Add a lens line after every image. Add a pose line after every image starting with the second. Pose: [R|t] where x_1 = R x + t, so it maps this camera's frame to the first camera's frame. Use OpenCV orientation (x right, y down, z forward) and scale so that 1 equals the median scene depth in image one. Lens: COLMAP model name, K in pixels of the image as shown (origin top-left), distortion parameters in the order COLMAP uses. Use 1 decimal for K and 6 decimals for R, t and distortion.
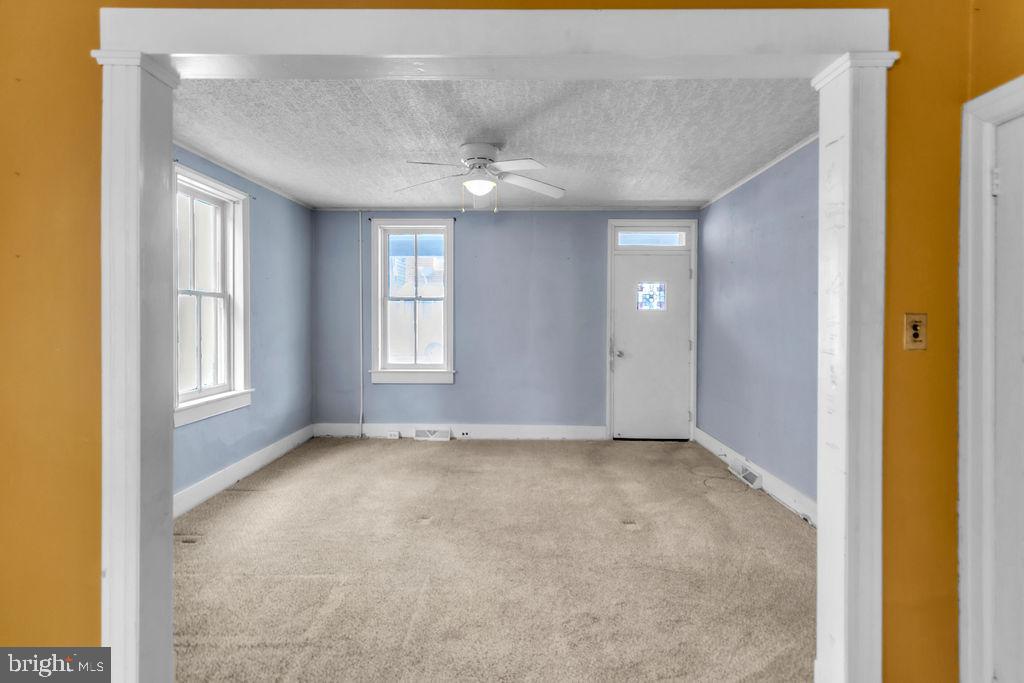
lens RADIAL K [[493.8, 0, 513.3], [0, 493.8, 318.7], [0, 0, 1]] dist [0.000079, 0.000232]
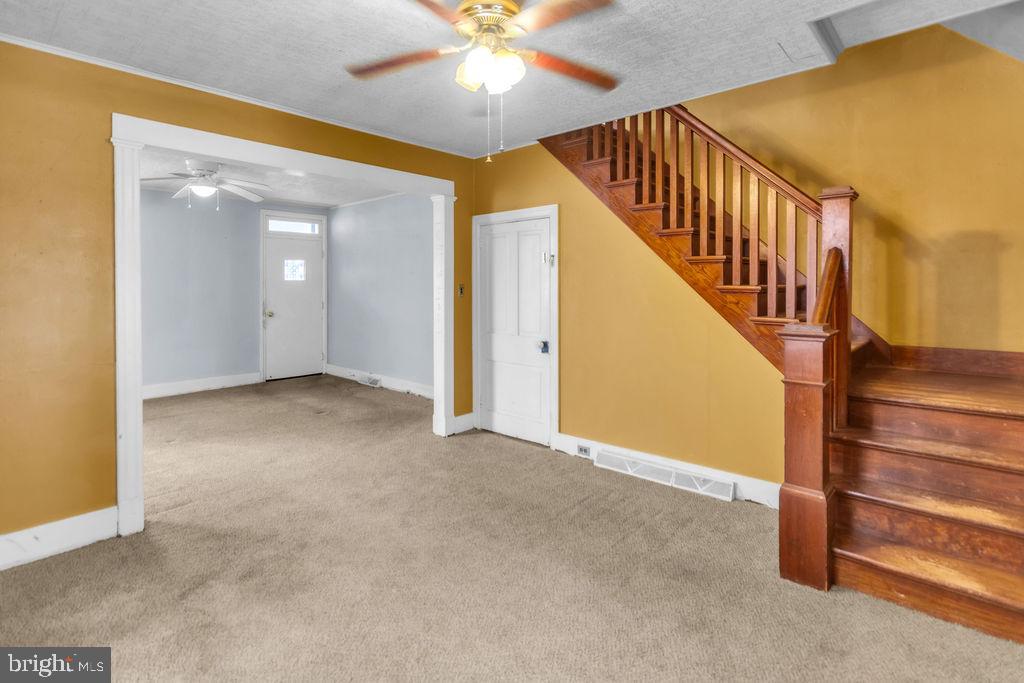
lens RADIAL K [[531.6, 0, 513.9], [0, 531.6, 296.4], [0, 0, 1]] dist [0.000610, 0.000104]
pose [[0.663654, -0.023178, 0.747681, -0.411048], [0.007039, 0.999669, 0.024742, -0.005828], [-0.748007, -0.011157, 0.663597, -0.407735]]
